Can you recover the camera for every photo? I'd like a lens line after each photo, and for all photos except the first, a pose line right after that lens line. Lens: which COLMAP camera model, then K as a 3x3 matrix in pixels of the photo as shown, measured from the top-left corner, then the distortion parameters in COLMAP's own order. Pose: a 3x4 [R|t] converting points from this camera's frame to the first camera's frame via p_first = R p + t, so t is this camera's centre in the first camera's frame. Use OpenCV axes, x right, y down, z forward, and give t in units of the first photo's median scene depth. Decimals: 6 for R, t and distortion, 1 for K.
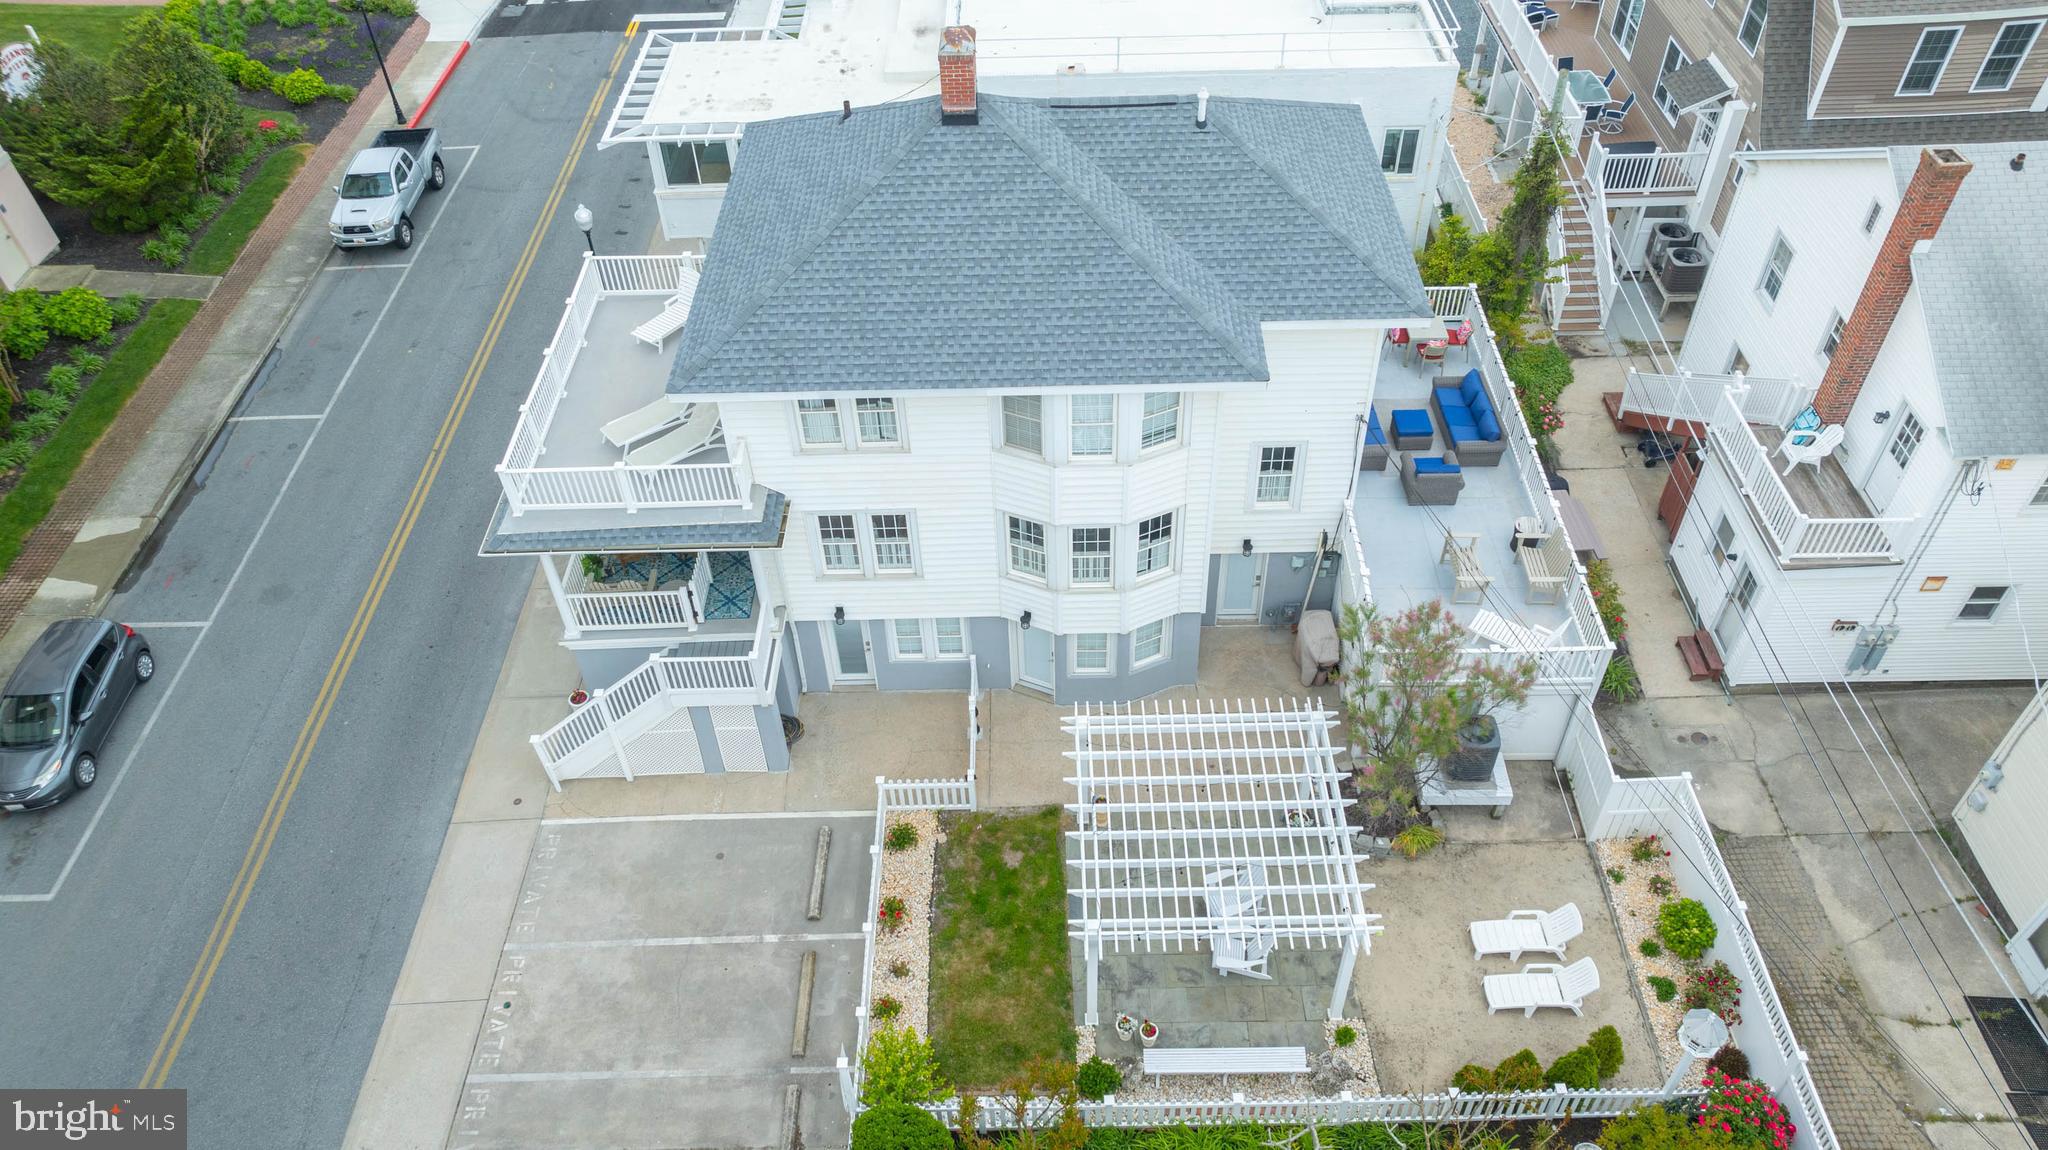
lens RADIAL K [[1470.4, 0, 1041.4], [0, 1470.4, 571.0], [0, 0, 1]] dist [-0.016822, 0.000544]
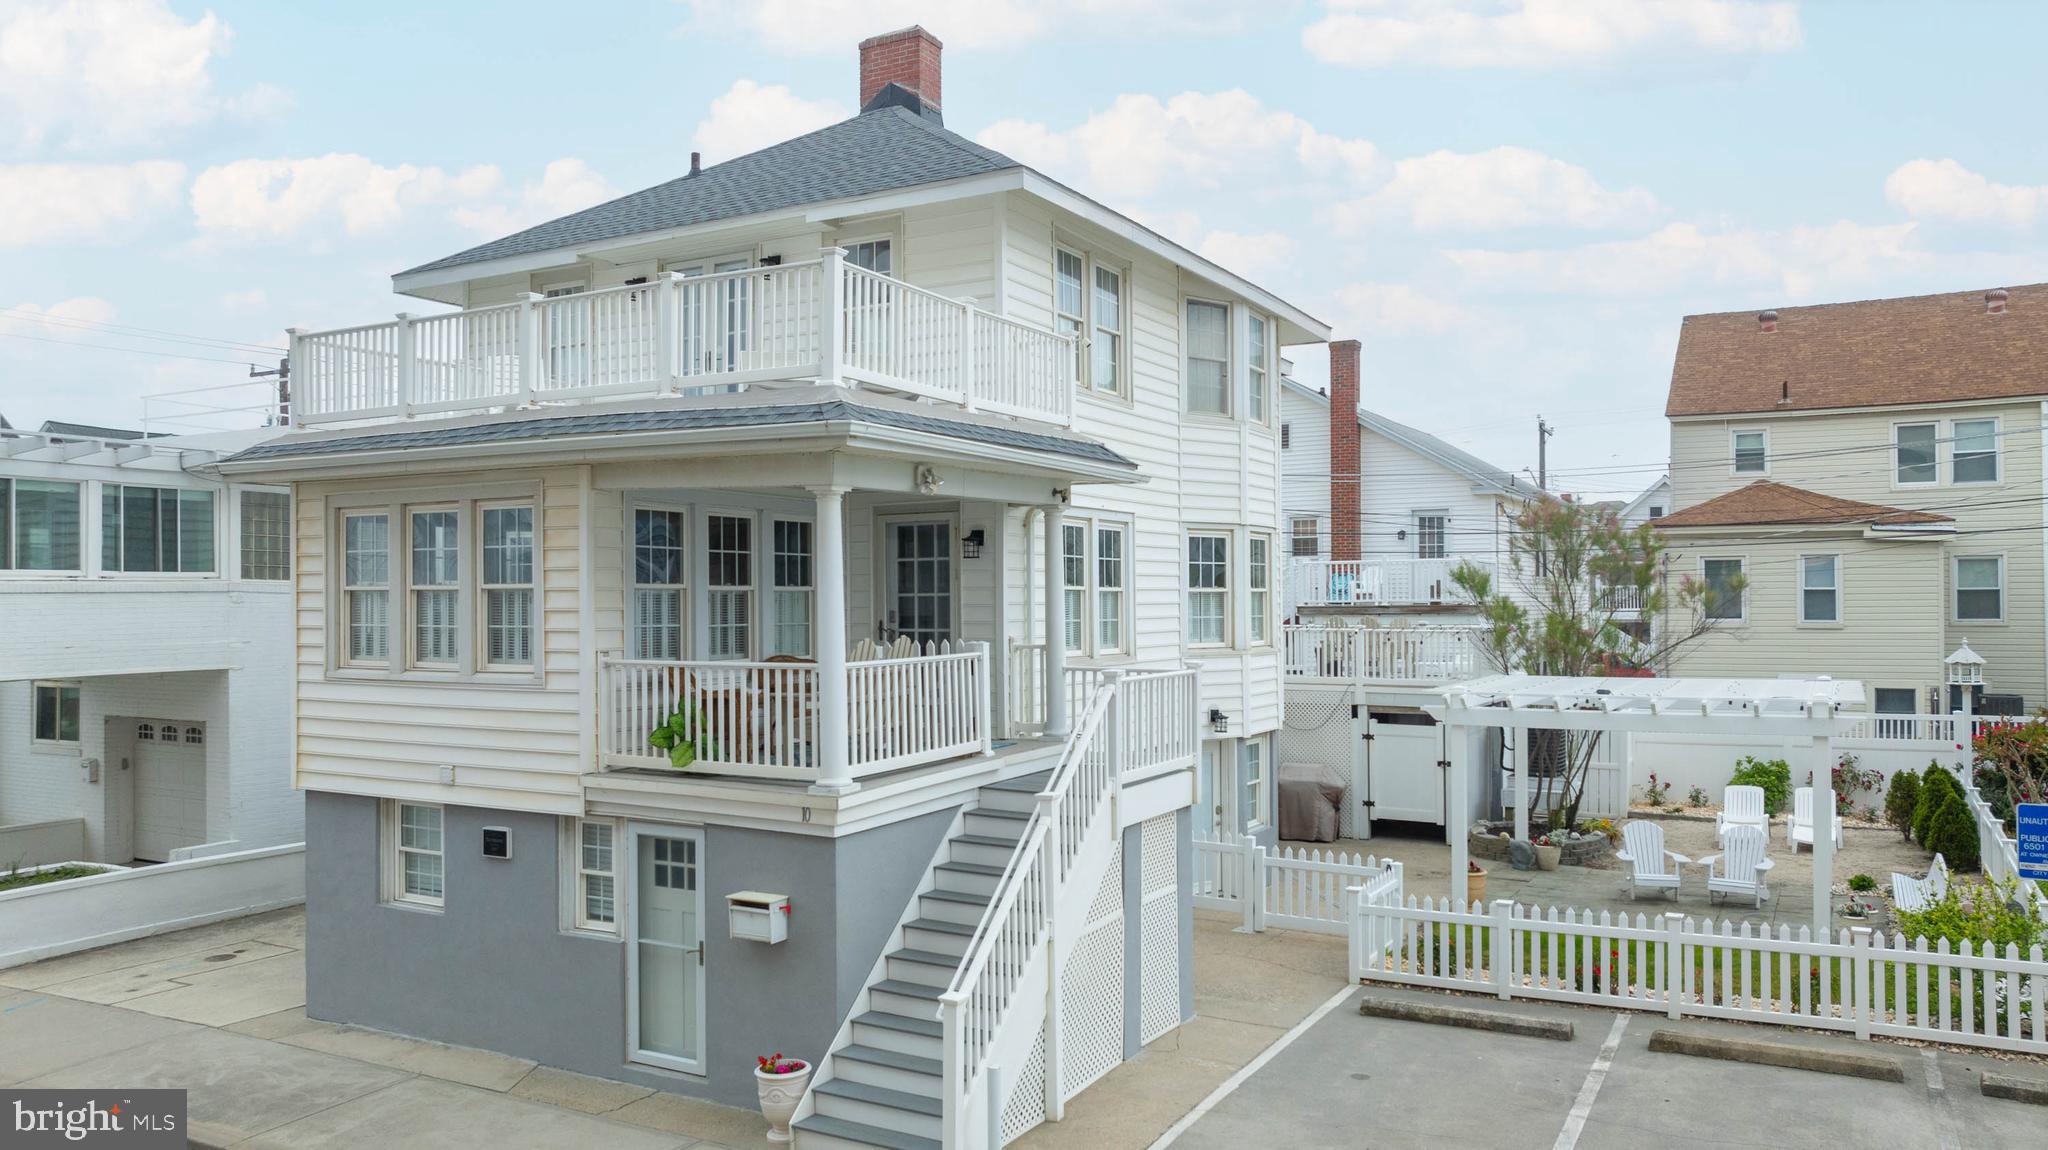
lens RADIAL K [[1470.4, 0, 1041.4], [0, 1470.4, 571.0], [0, 0, 1]] dist [-0.016822, 0.000544]
pose [[0.486302, 0.038733, 0.872932, -0.677275], [0.609054, 0.701316, -0.370416, 0.194346], [-0.626549, 0.711797, 0.317461, 0.813863]]
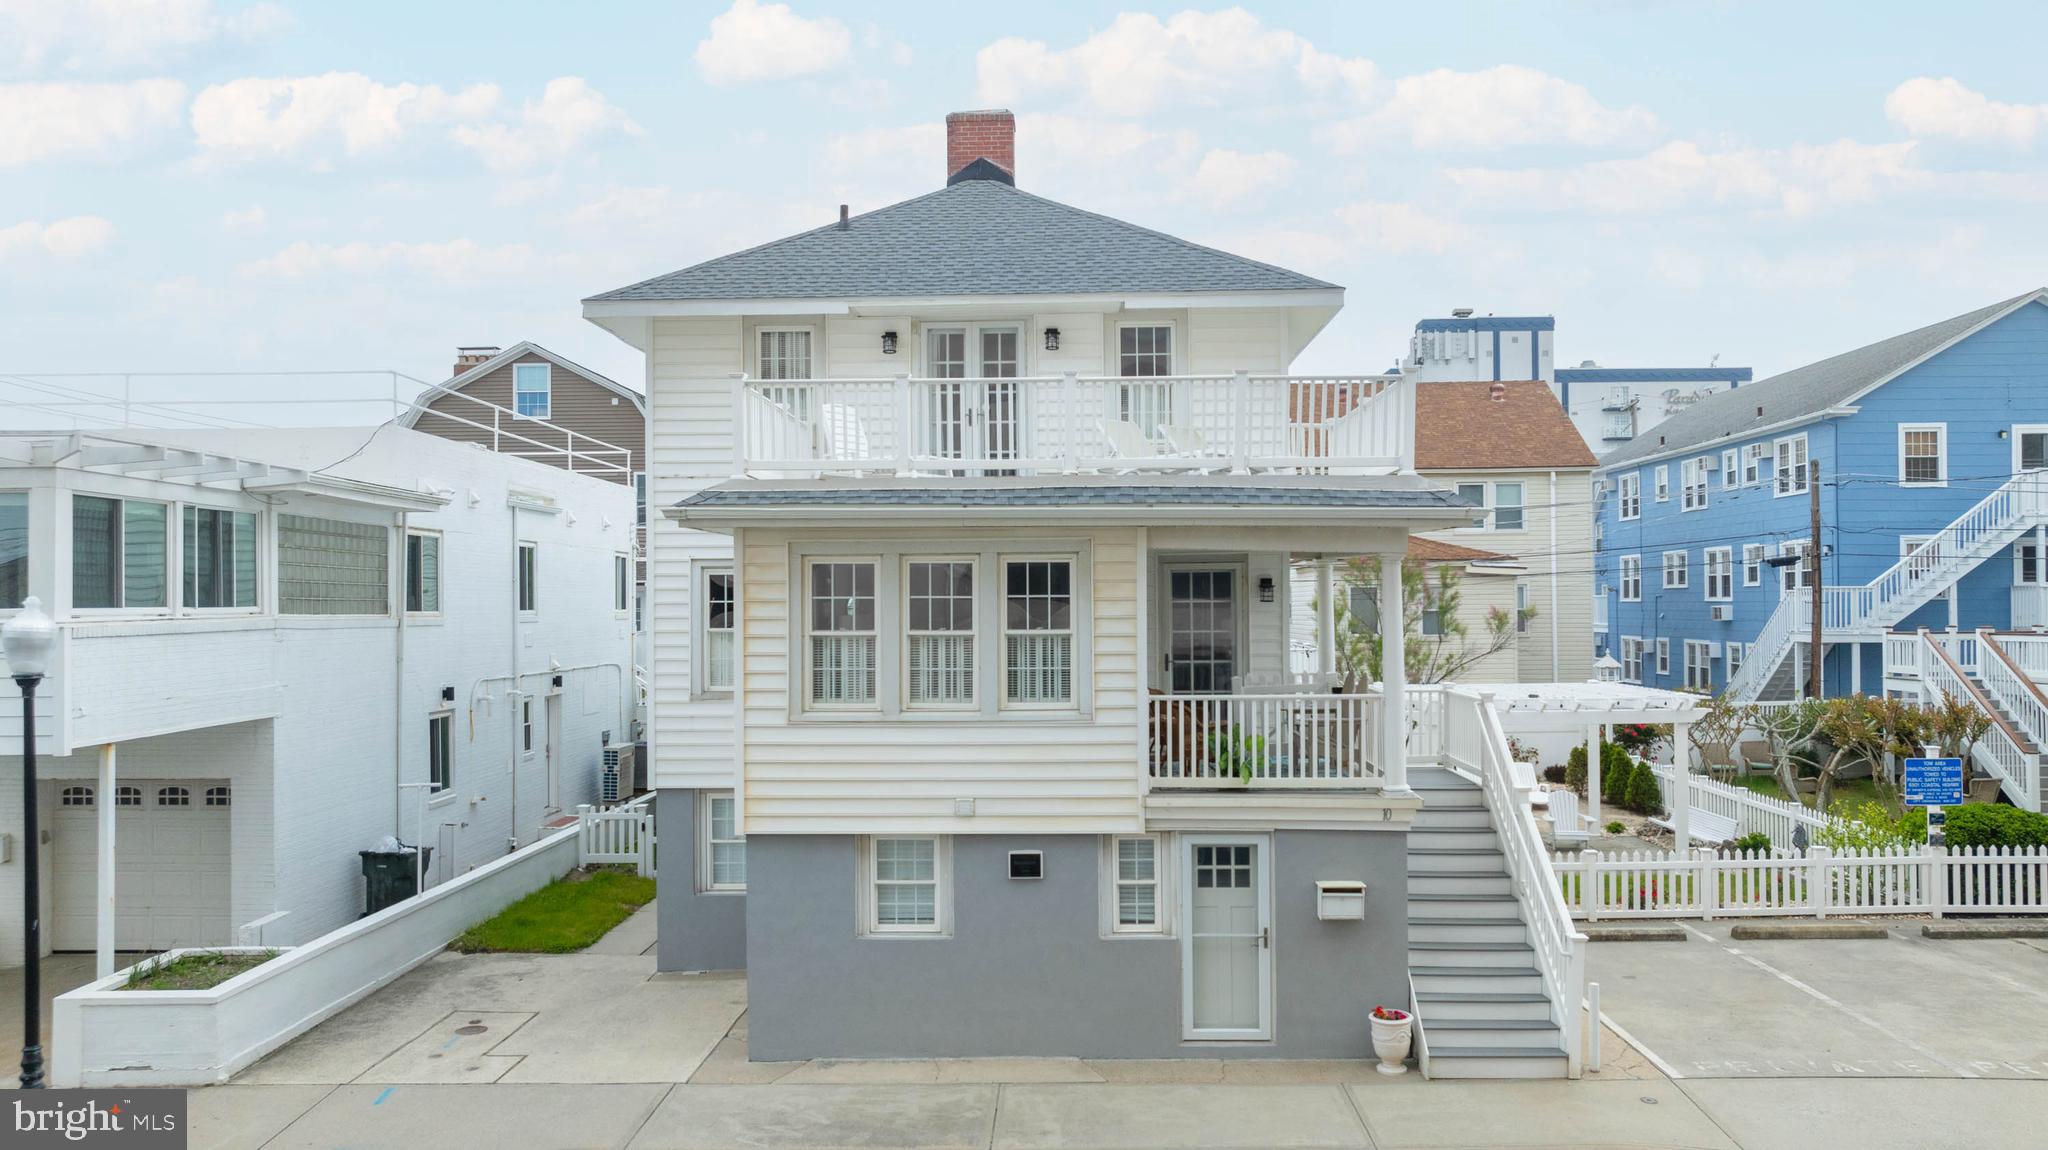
lens RADIAL K [[1470.4, 0, 1041.4], [0, 1470.4, 571.0], [0, 0, 1]] dist [-0.016822, 0.000544]
pose [[0.029637, 0.045425, 0.998528, -0.878443], [0.707064, 0.705156, -0.053066, -0.077743], [-0.706529, 0.707596, -0.011220, 1.073443]]
